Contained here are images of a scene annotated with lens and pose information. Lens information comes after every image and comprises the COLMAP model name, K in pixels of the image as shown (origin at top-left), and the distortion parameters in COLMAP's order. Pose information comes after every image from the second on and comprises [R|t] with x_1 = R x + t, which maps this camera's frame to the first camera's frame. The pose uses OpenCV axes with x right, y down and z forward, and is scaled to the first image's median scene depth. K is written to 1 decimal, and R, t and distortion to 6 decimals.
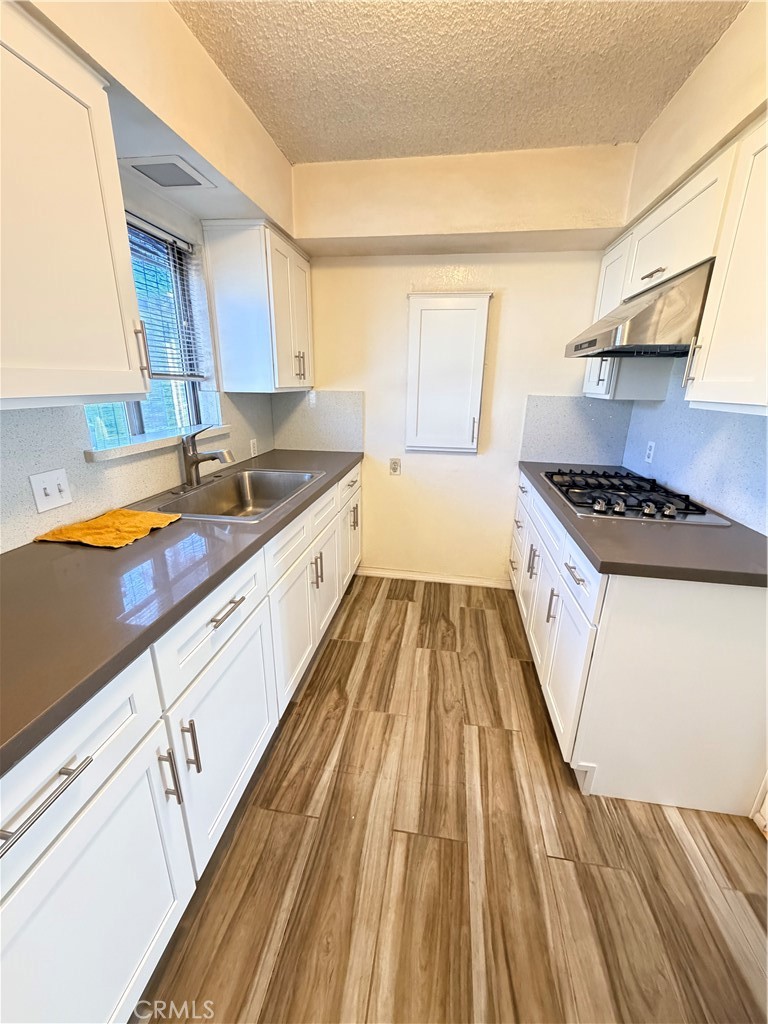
lens RADIAL K [[411.1, 0, 385.3], [0, 411.1, 511.3], [0, 0, 1]] dist [0.001541, 0.000124]
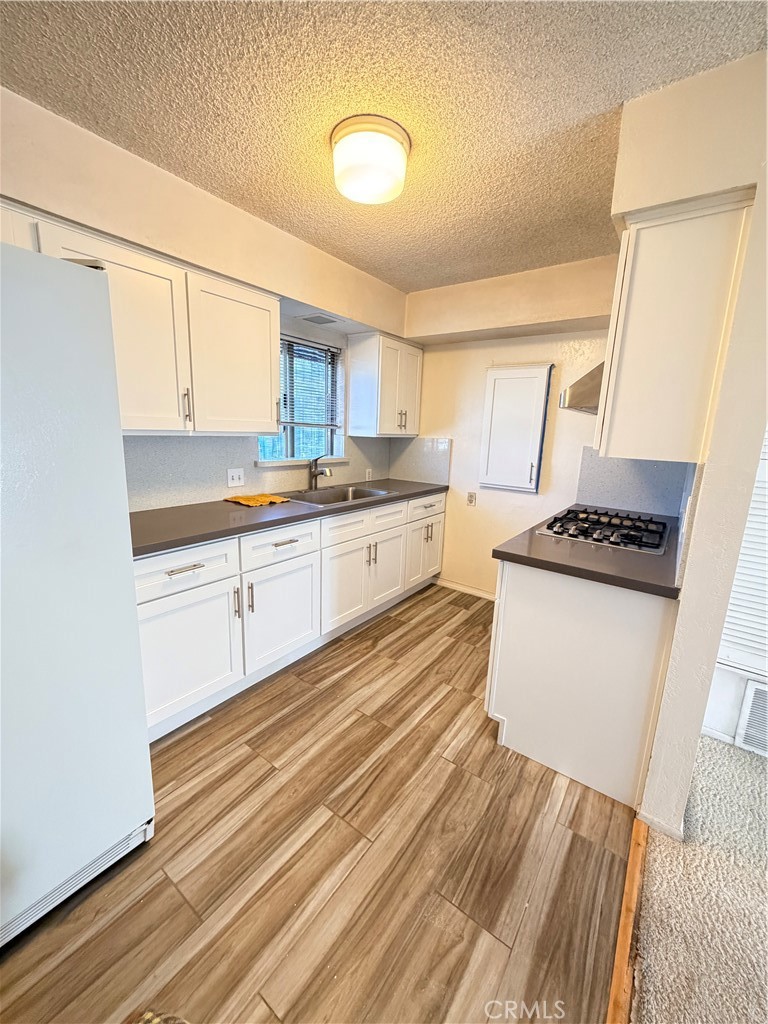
lens RADIAL K [[411.1, 0, 382.9], [0, 411.1, 511.7], [0, 0, 1]] dist [0.001541, 0.000124]
pose [[0.885795, 0.109090, -0.451072, 0.558091], [-0.162511, 0.983351, -0.081313, 0.117078], [0.434692, 0.145331, 0.888776, -0.339765]]
